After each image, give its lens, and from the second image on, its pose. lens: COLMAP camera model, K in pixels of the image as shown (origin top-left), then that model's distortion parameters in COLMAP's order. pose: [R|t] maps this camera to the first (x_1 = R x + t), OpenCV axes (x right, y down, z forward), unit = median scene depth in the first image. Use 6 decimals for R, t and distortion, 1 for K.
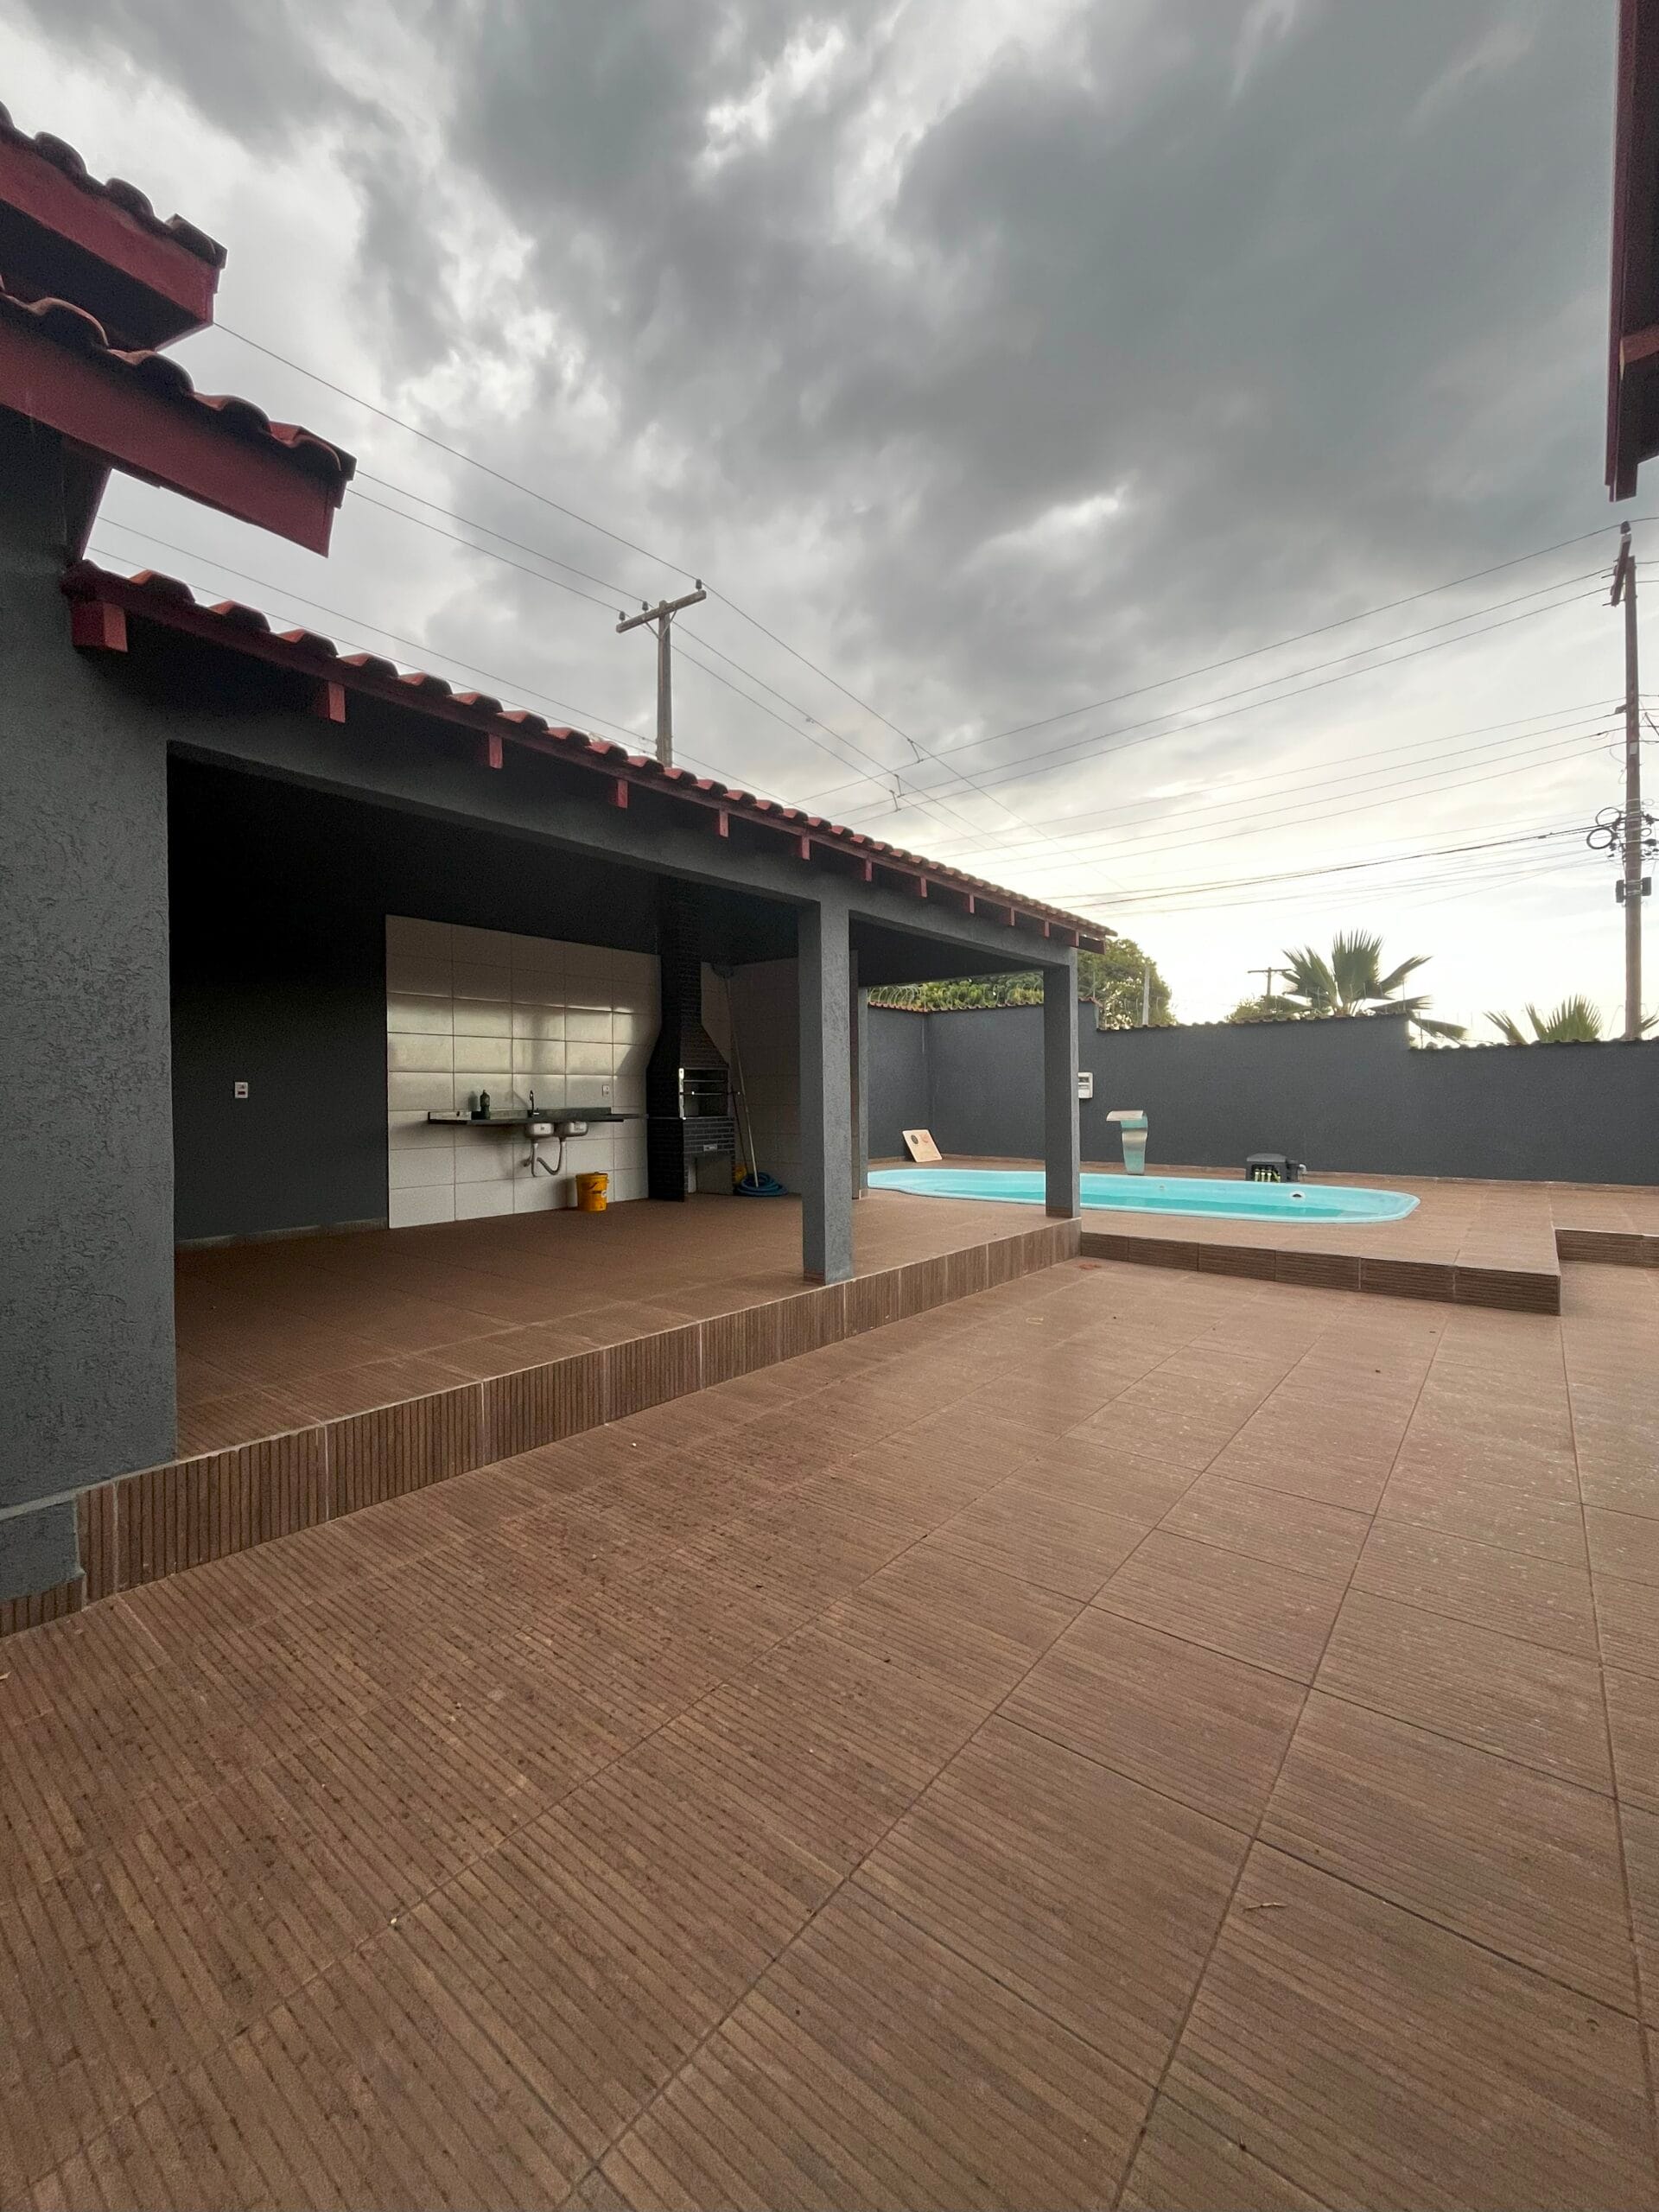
lens RADIAL K [[892.1, 0, 835.4], [0, 892.1, 1097.0], [0, 0, 1]] dist [-0.003845, 0.000047]
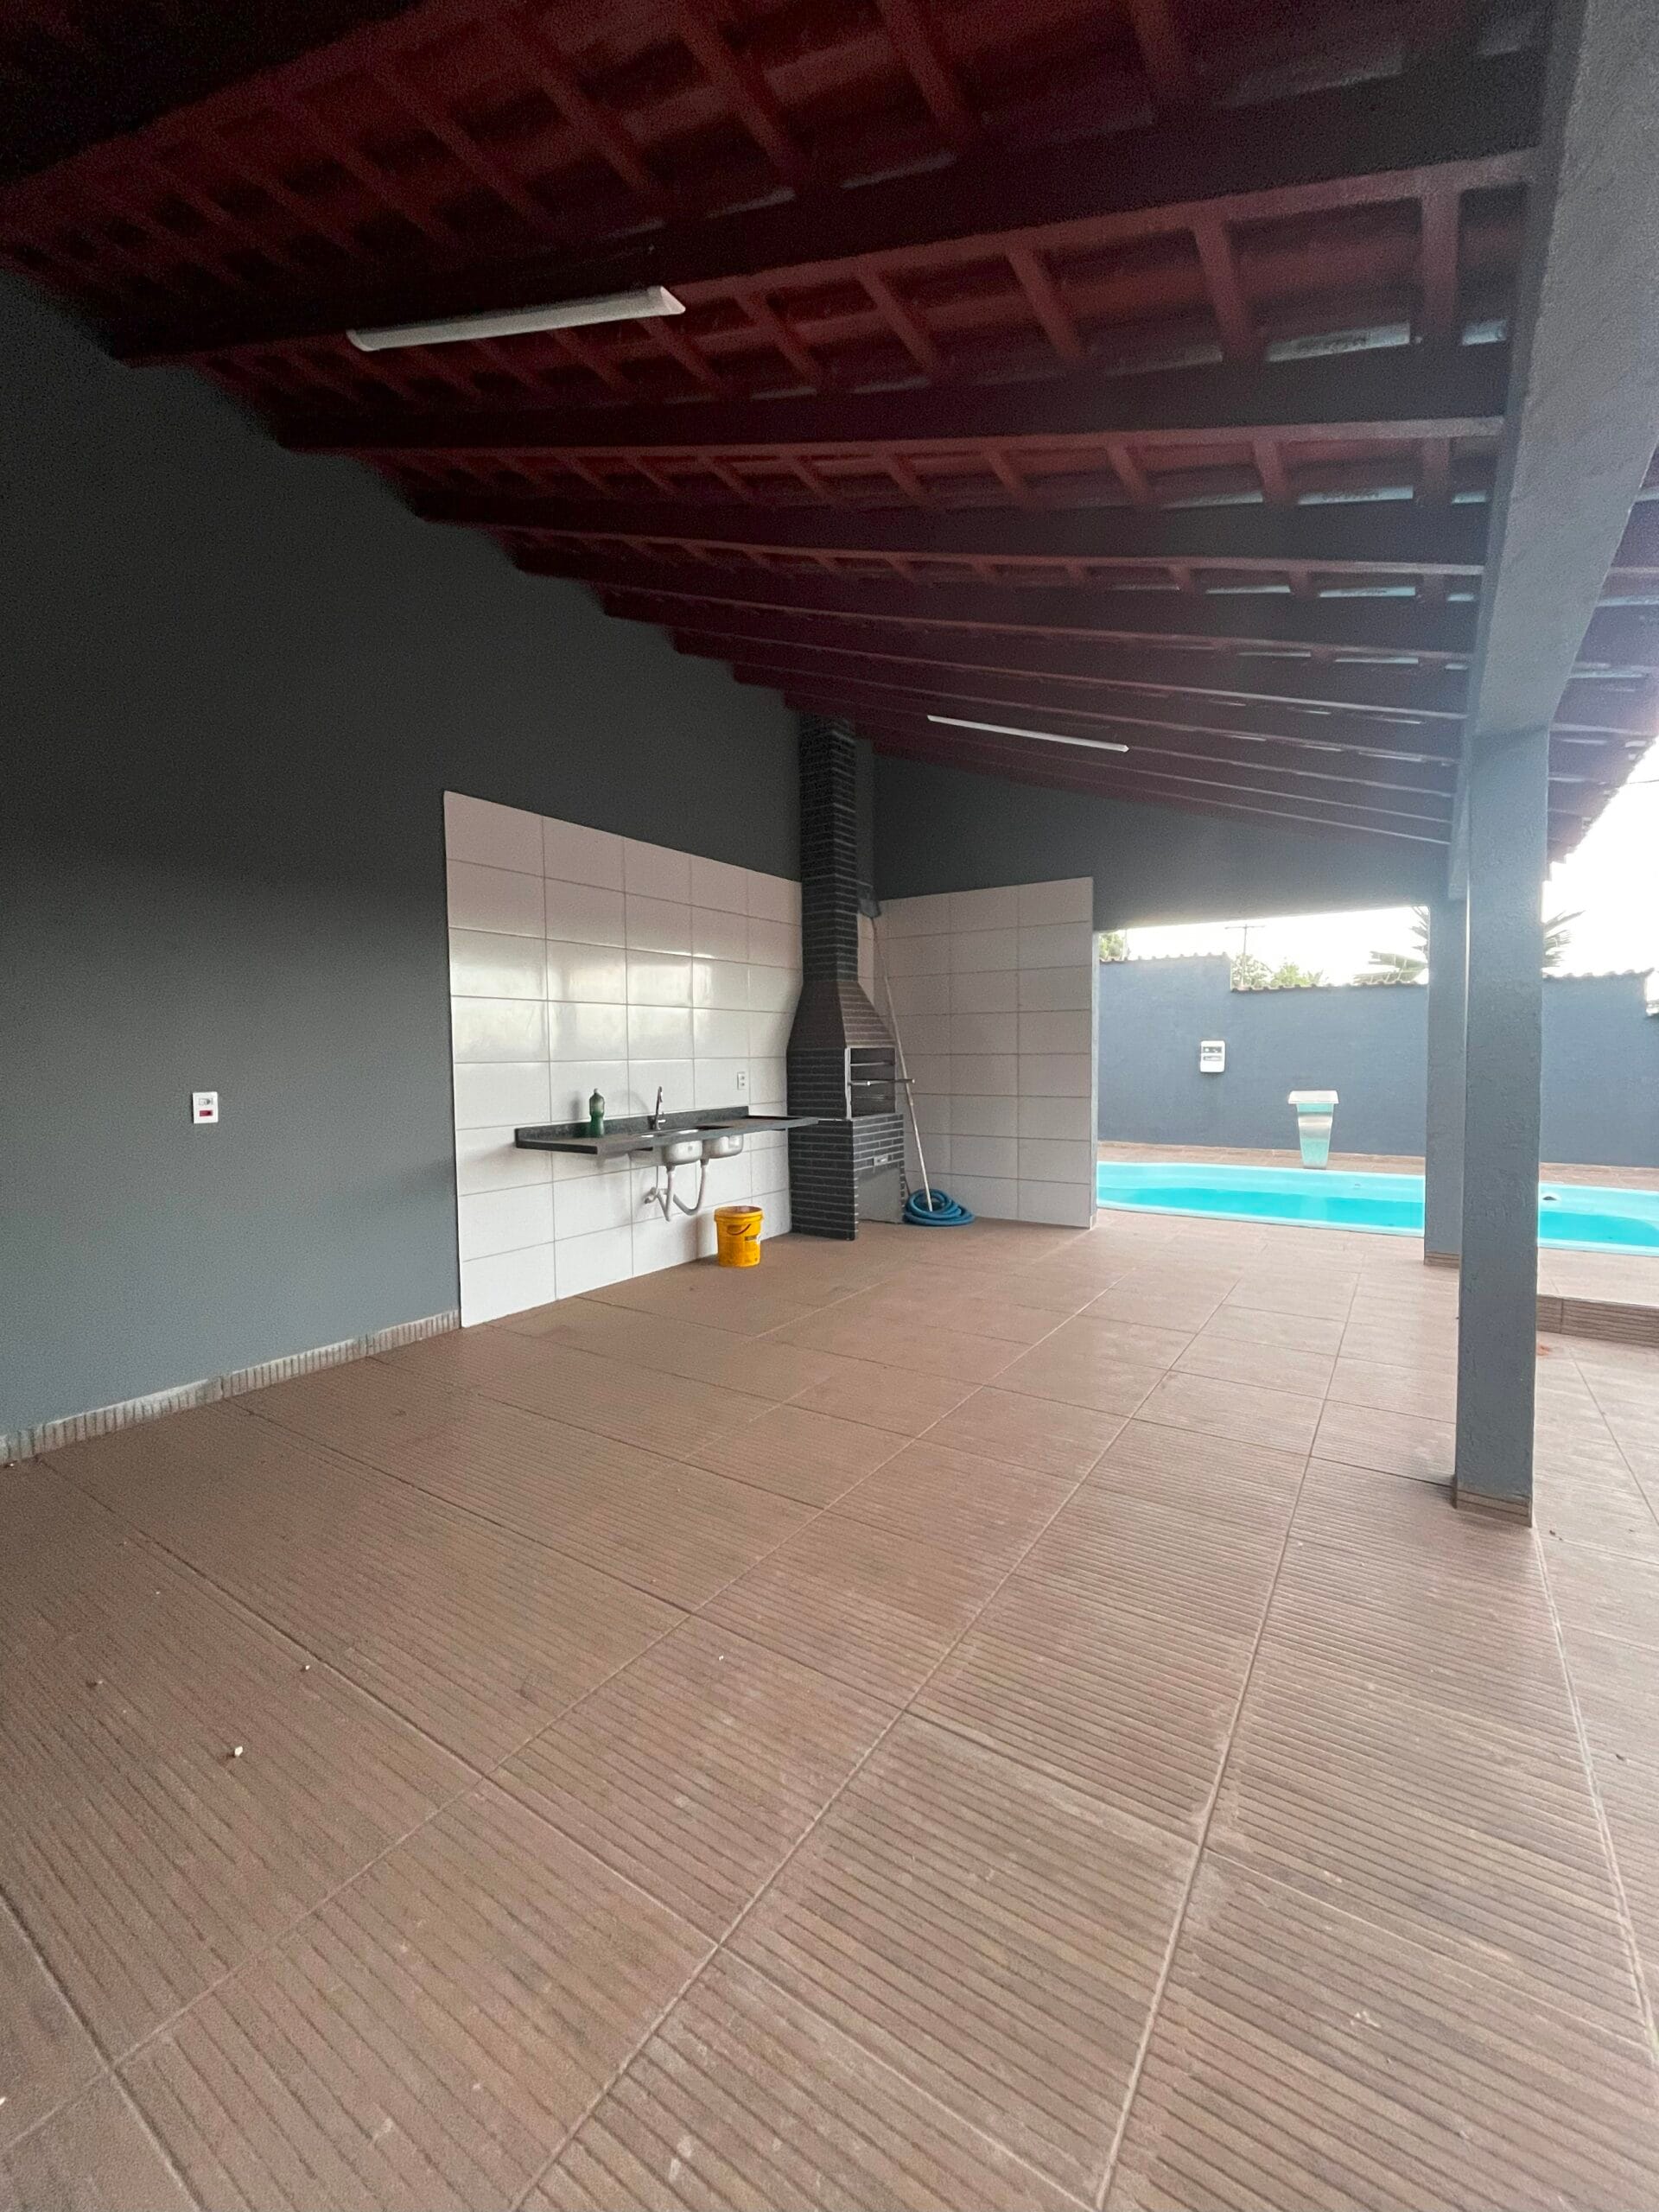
lens RADIAL K [[892.1, 0, 844.7], [0, 892.1, 1098.1], [0, 0, 1]] dist [-0.003845, 0.000047]
pose [[0.983899, -0.012791, 0.178267, -0.308747], [0.002581, 0.998348, 0.057392, -0.033533], [-0.178706, -0.056008, 0.982307, 0.331296]]
